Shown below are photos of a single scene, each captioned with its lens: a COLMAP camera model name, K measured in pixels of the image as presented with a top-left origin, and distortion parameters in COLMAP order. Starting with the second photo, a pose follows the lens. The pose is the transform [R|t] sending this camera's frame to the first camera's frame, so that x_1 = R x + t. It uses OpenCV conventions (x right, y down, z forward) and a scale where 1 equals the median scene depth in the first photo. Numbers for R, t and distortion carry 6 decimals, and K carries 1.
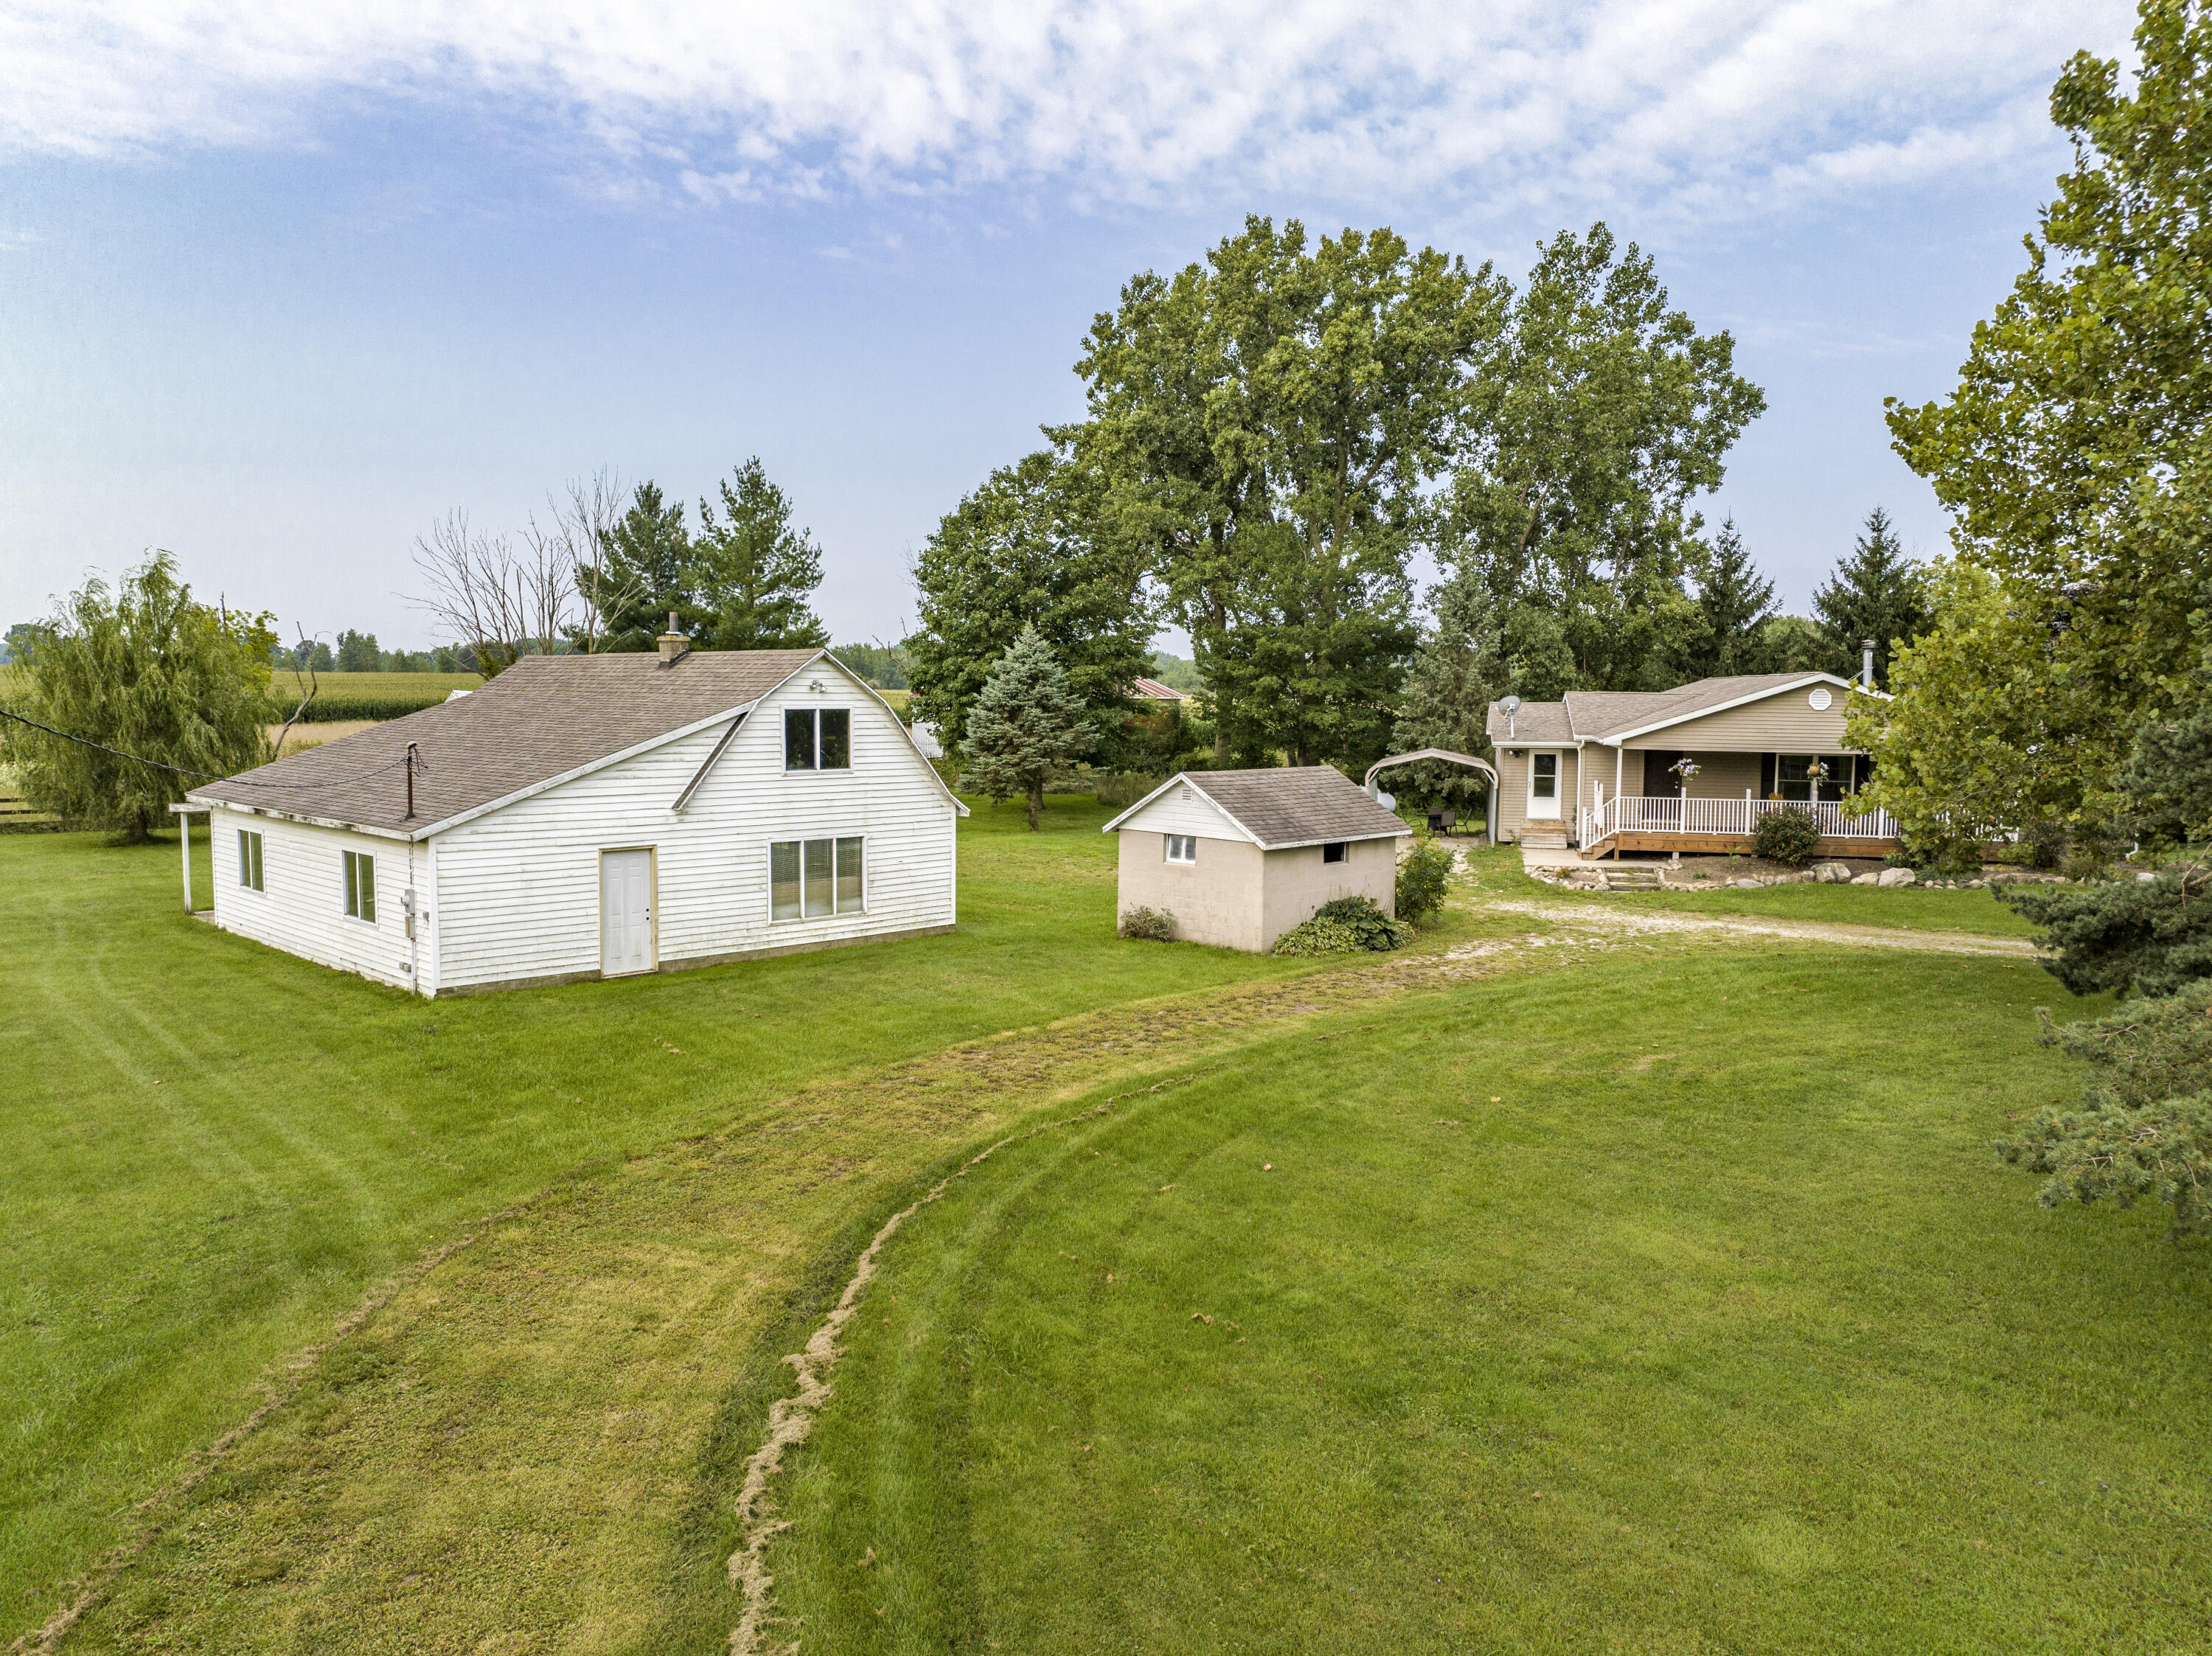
lens RADIAL K [[1599.1, 0, 1112.8], [0, 1599.1, 837.8], [0, 0, 1]] dist [-0.034117, -0.004161]
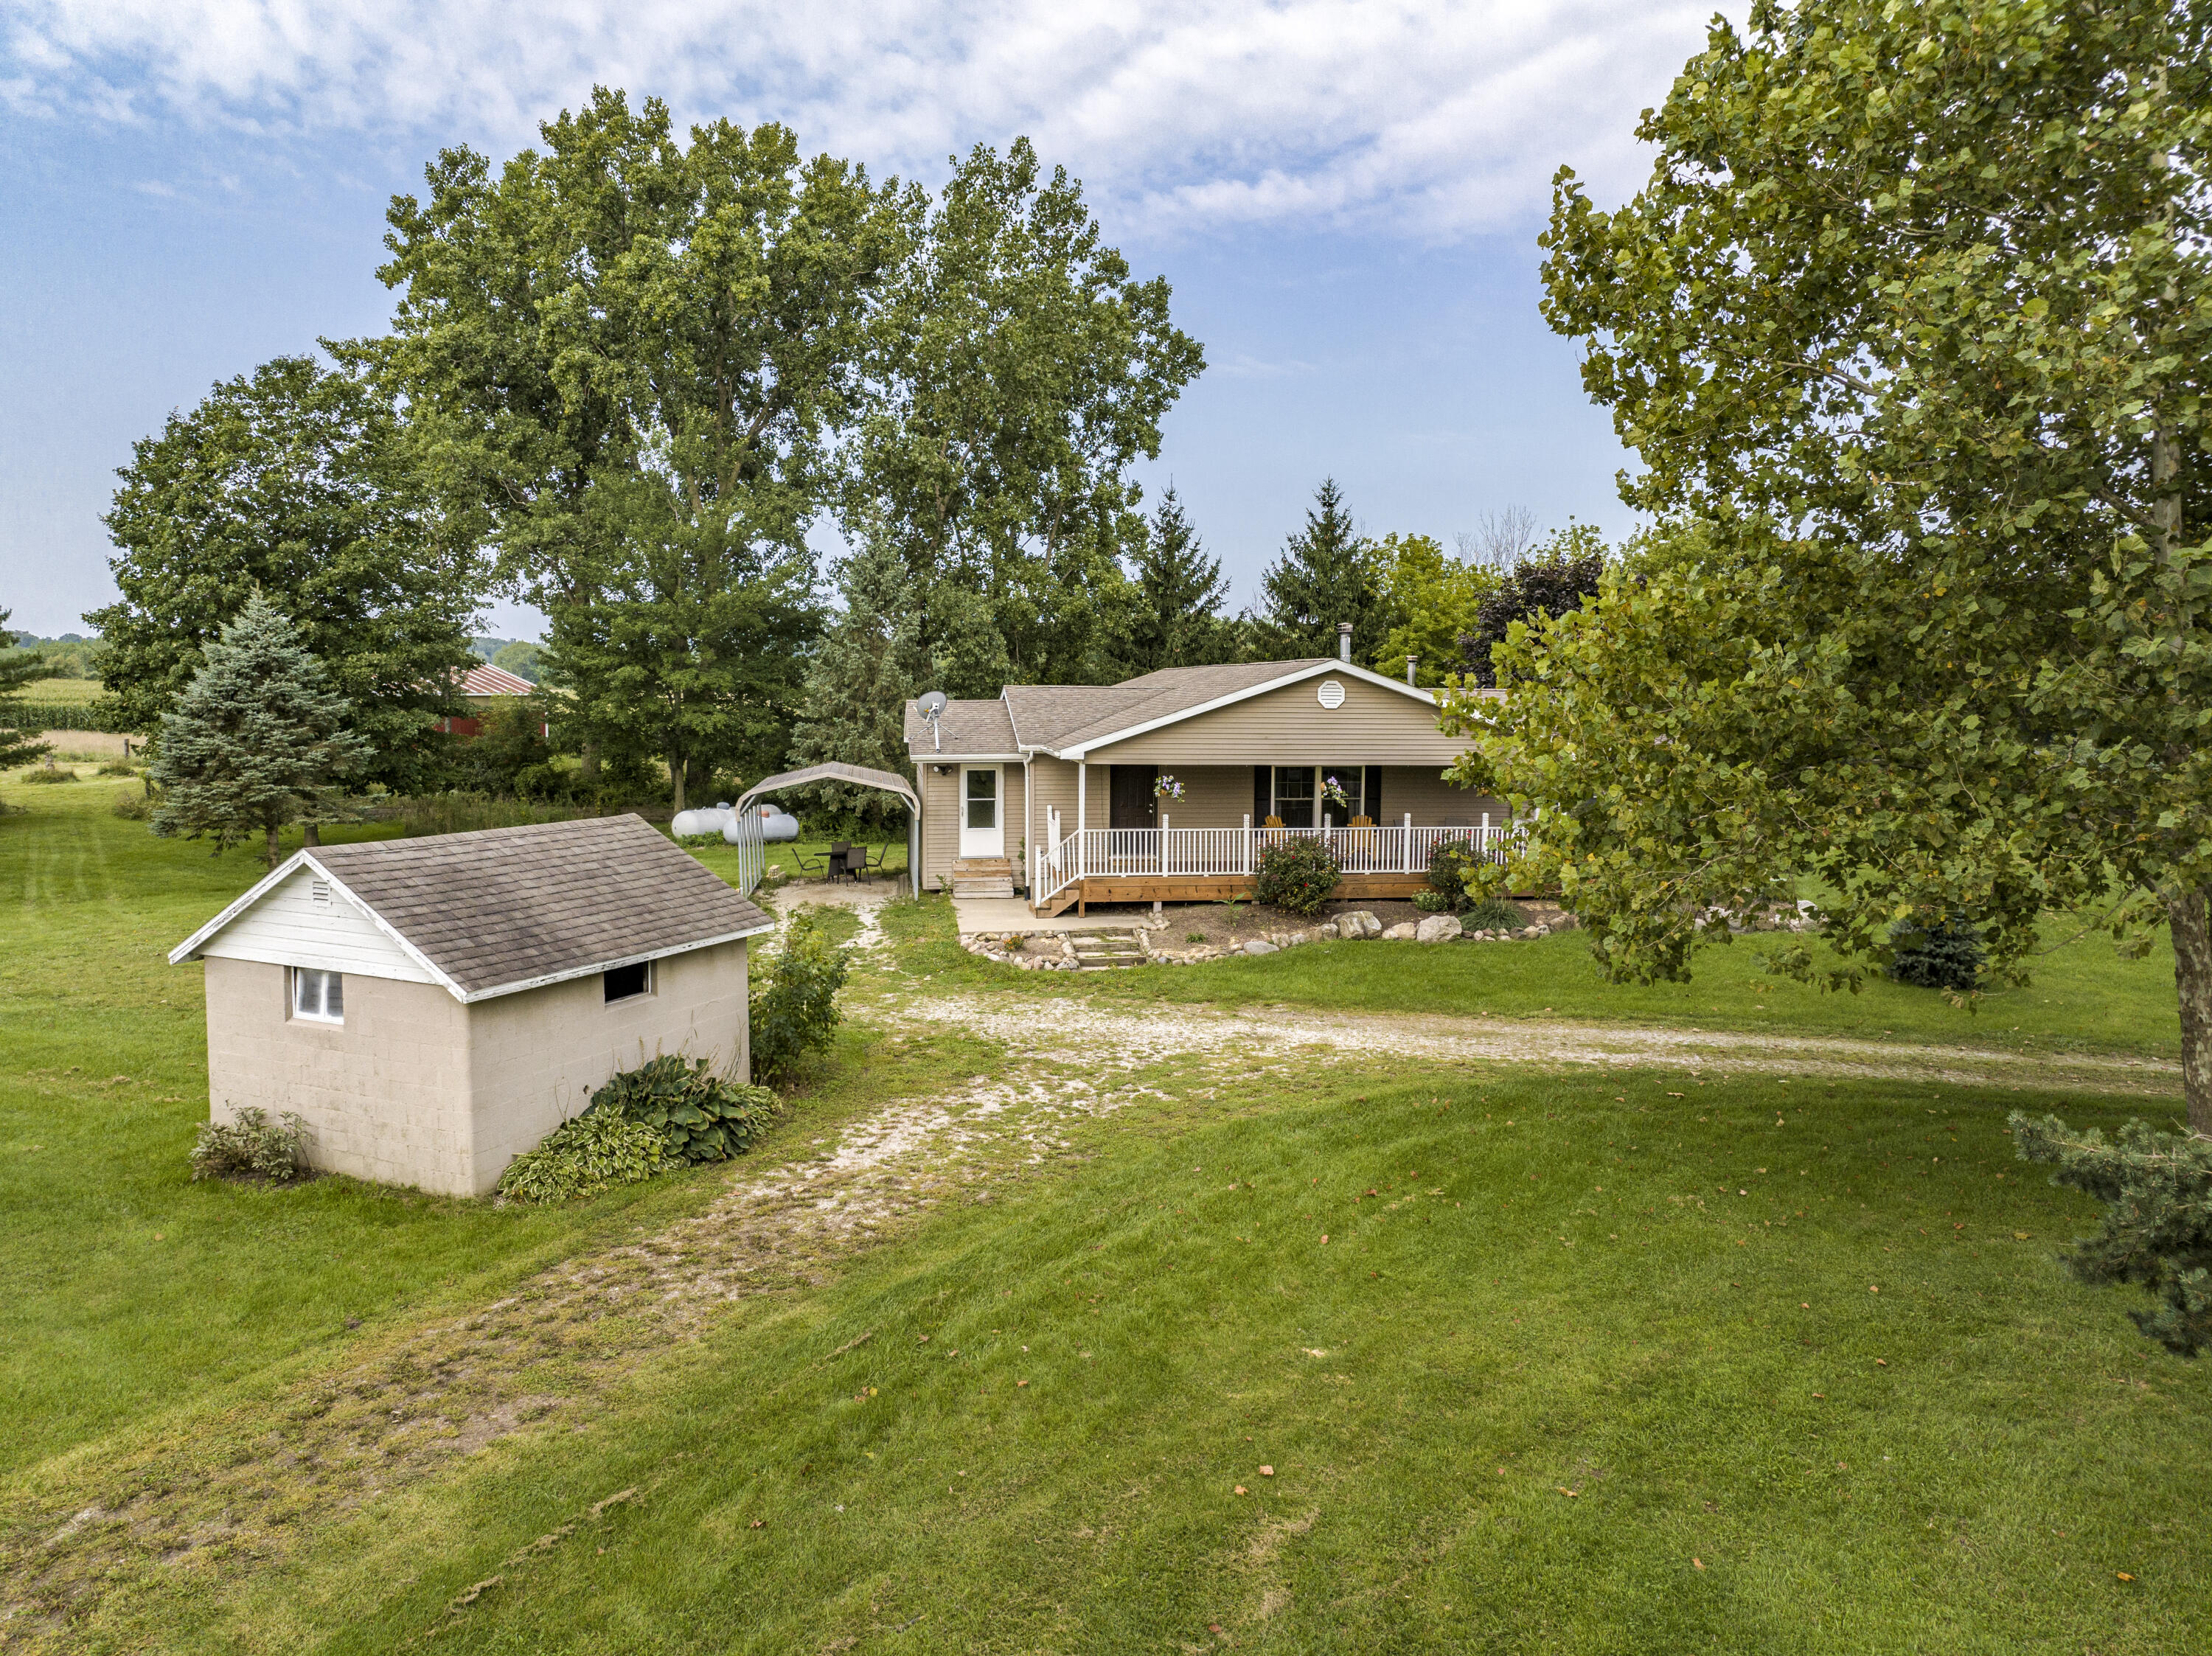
lens RADIAL K [[1760.7, 0, 1108.0], [0, 1760.7, 836.5], [0, 0, 1]] dist [-0.030671, -0.019963]
pose [[0.942434, -0.030492, 0.333000, 0.028924], [0.032307, 0.999478, 0.000086, -0.010789], [-0.332829, 0.010677, 0.942927, 0.113960]]
